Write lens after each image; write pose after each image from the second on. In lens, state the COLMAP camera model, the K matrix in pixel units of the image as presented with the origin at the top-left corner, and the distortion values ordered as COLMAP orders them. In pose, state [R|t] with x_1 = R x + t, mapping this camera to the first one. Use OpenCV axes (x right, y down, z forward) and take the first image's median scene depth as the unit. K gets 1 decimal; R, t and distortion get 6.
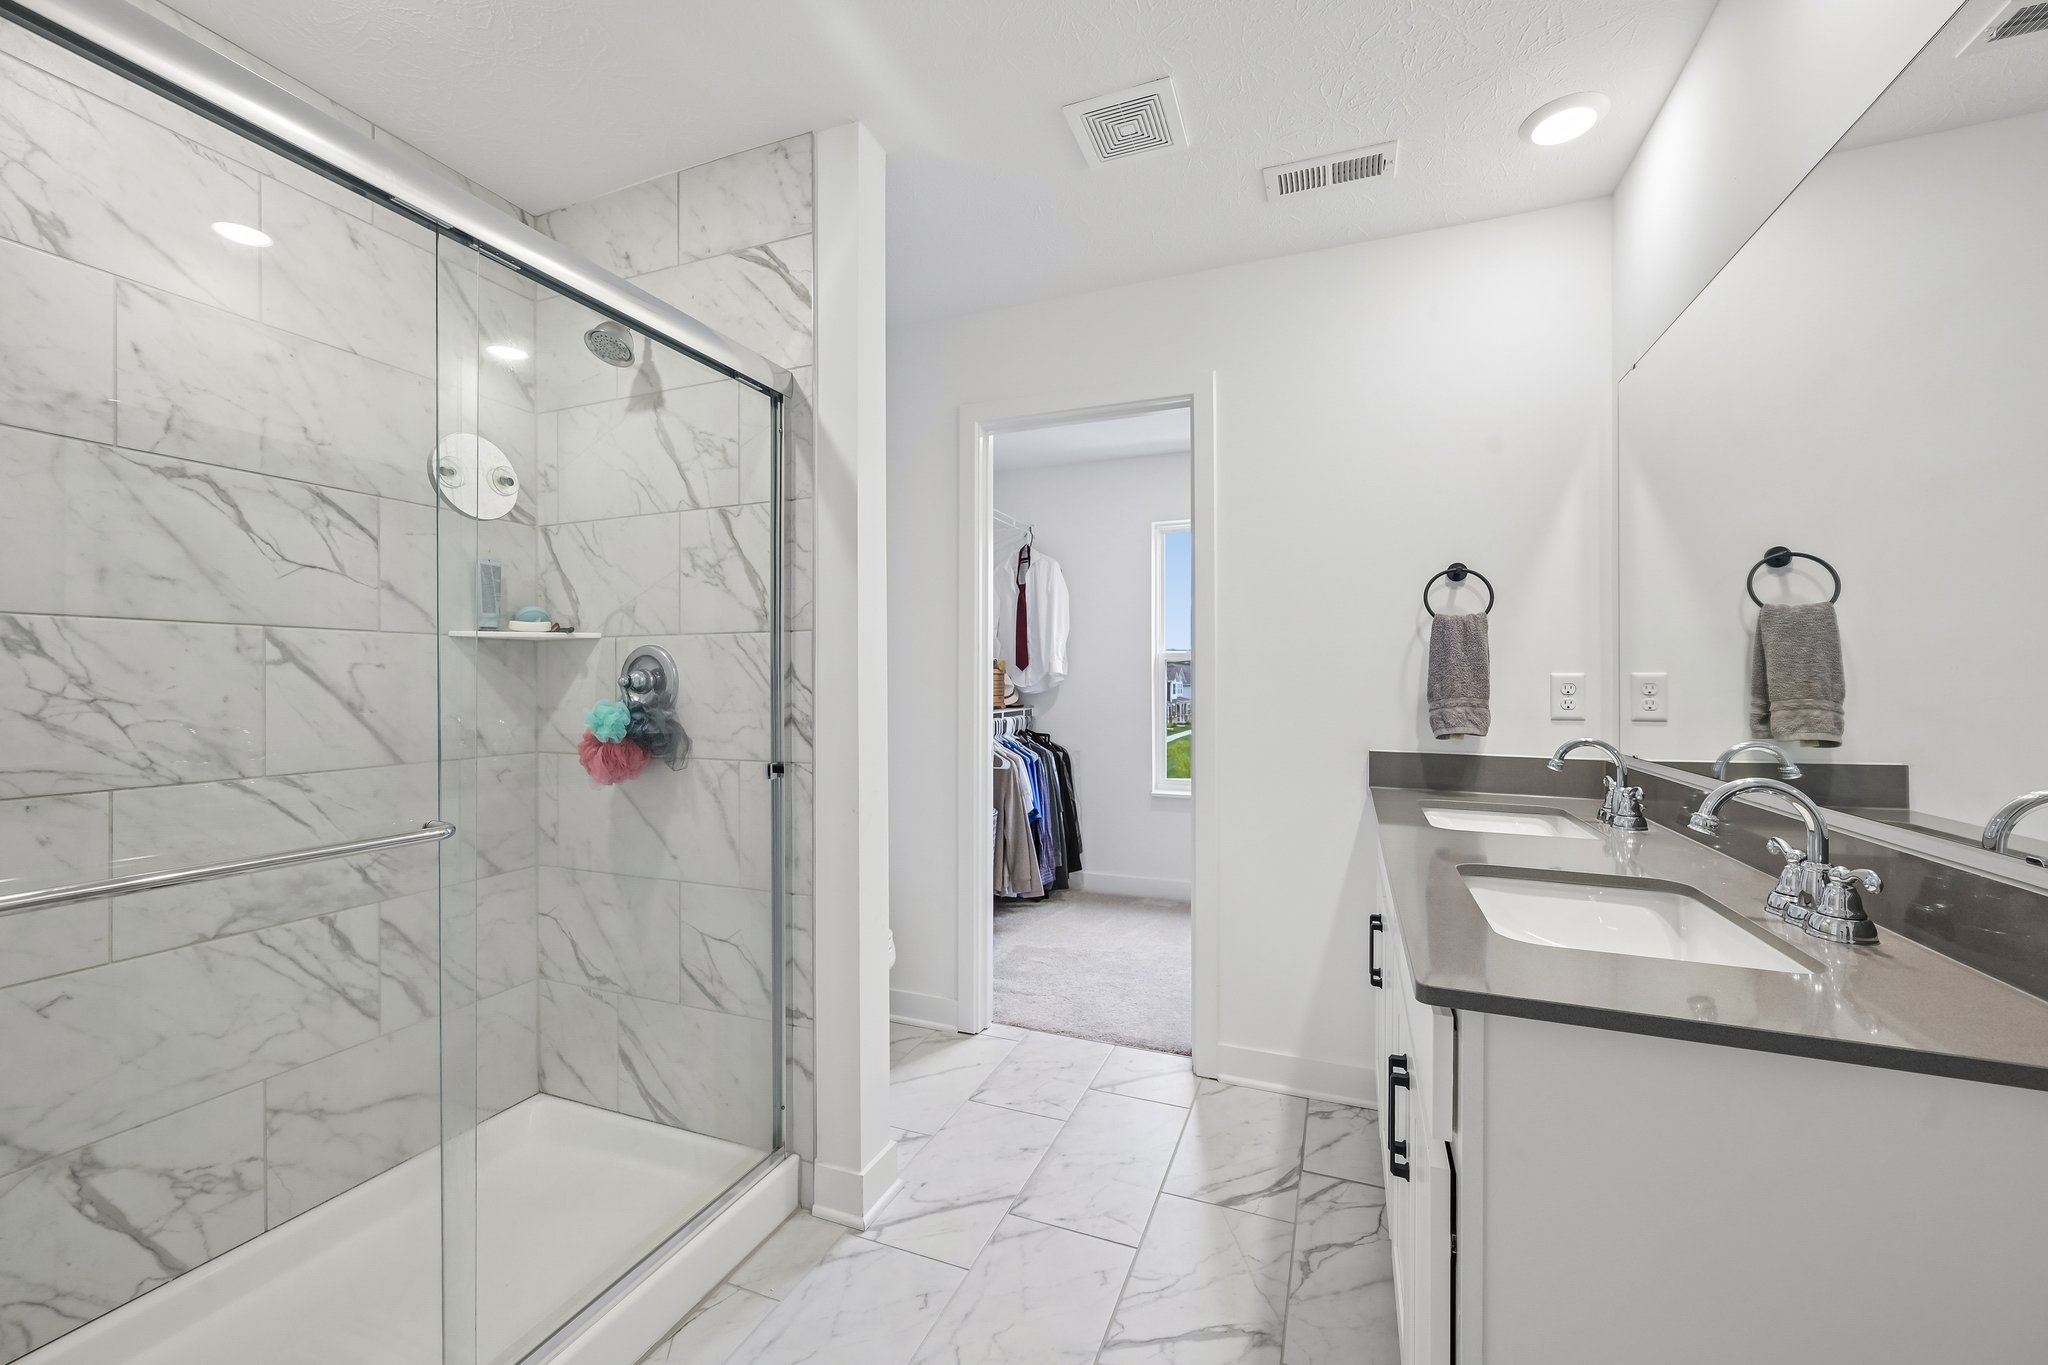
lens RADIAL K [[827.6, 0, 1018.5], [0, 827.6, 684.3], [0, 0, 1]] dist [0.000713, 0.000101]
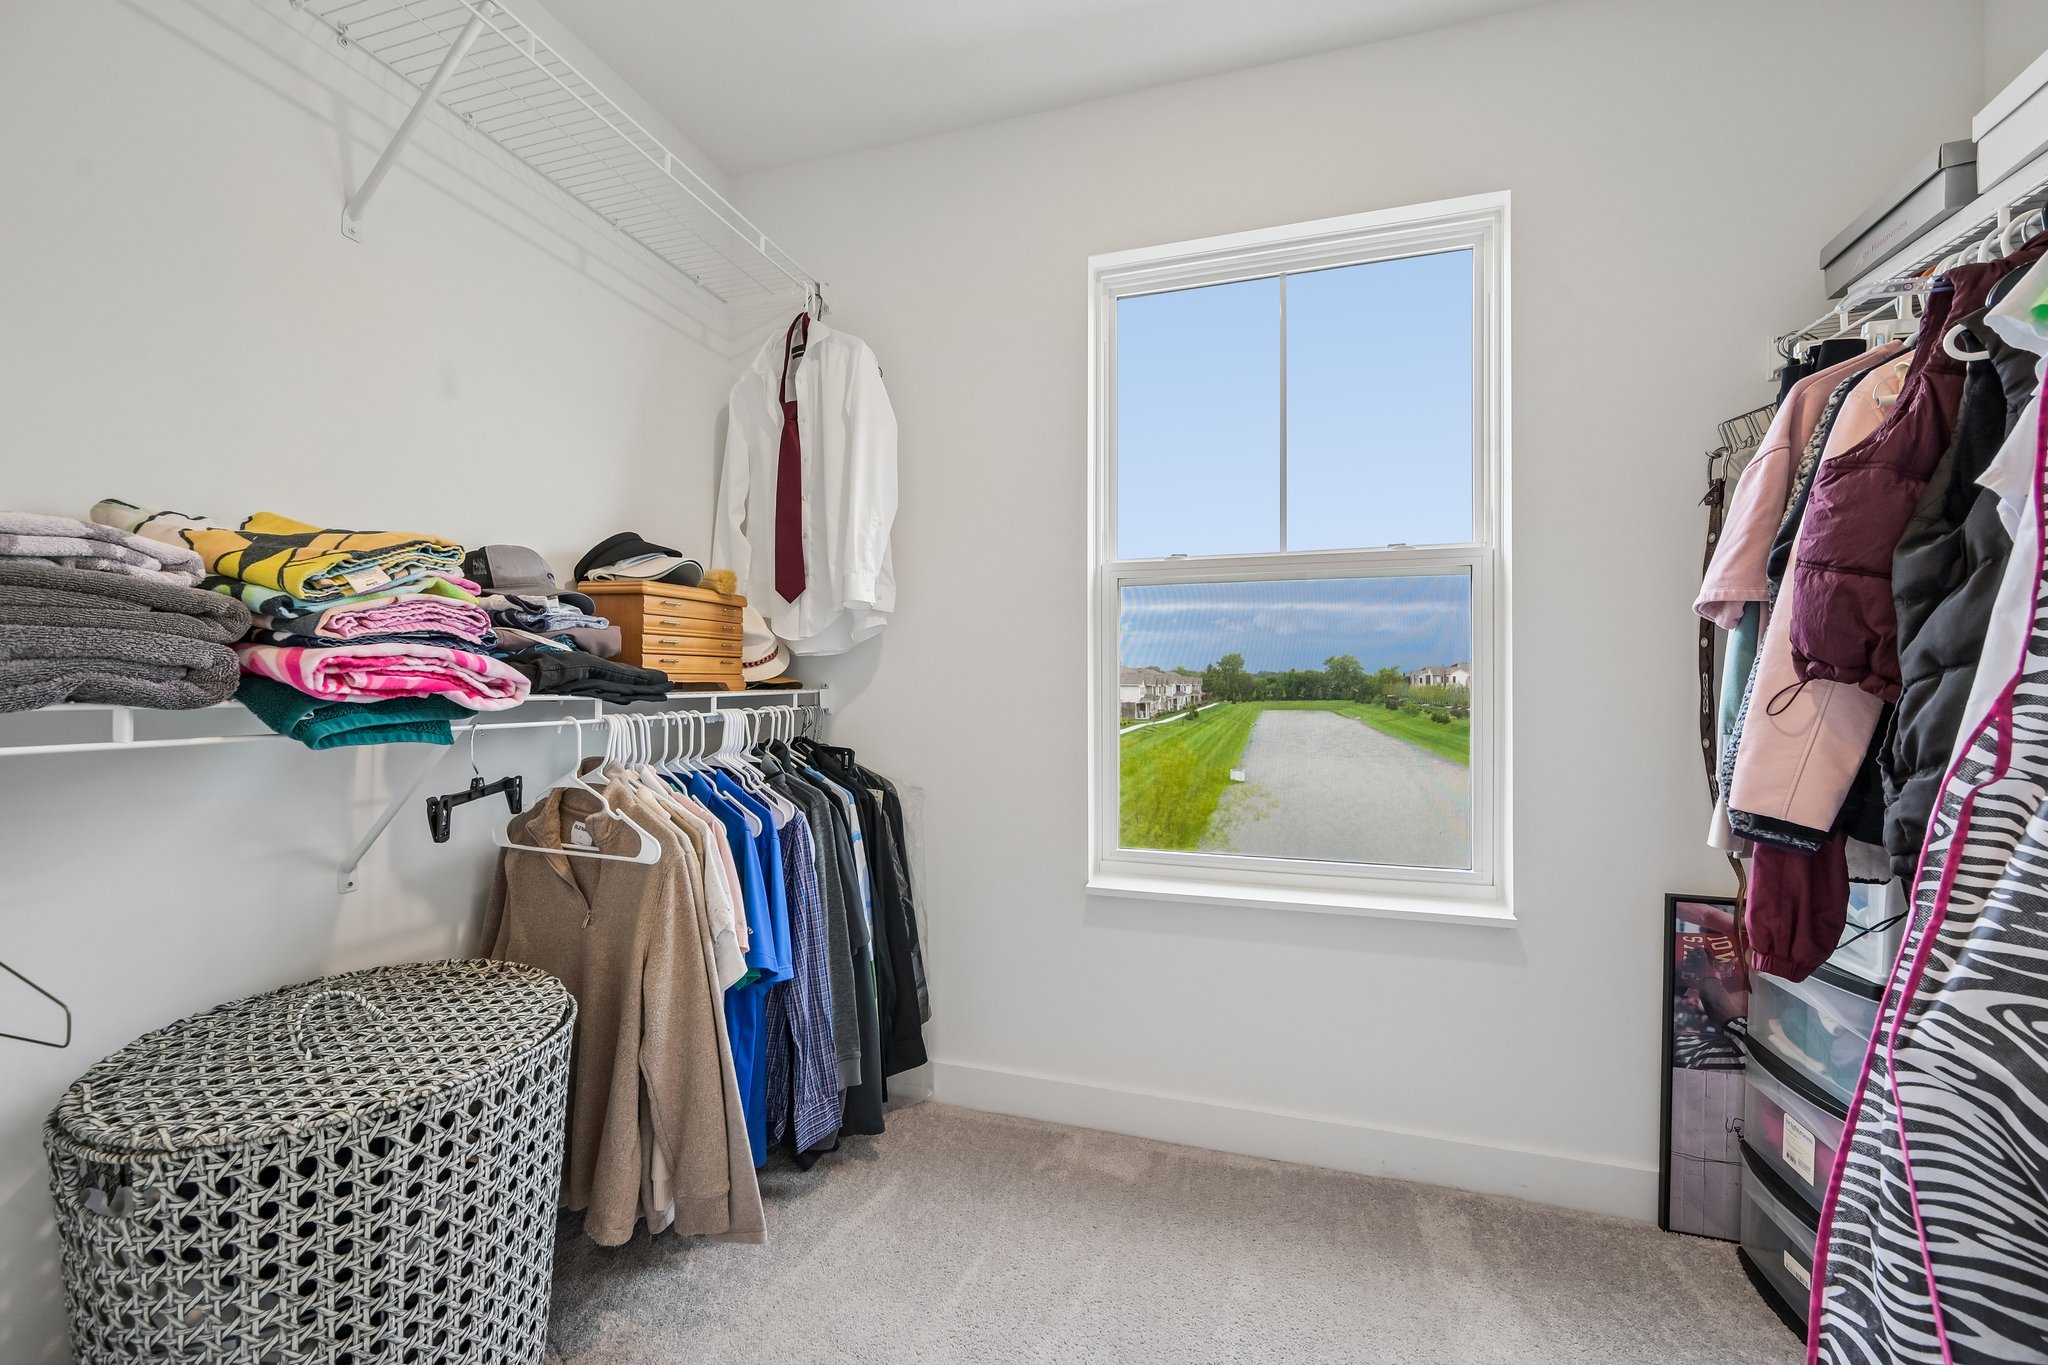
lens RADIAL K [[827.6, 0, 1018.5], [0, 827.6, 684.3], [0, 0, 1]] dist [0.000713, 0.000101]
pose [[0.997138, 0.001796, 0.075588, 0.091490], [-0.001824, 0.999998, 0.000310, 0.026115], [-0.075587, -0.000447, 0.997139, 0.567350]]
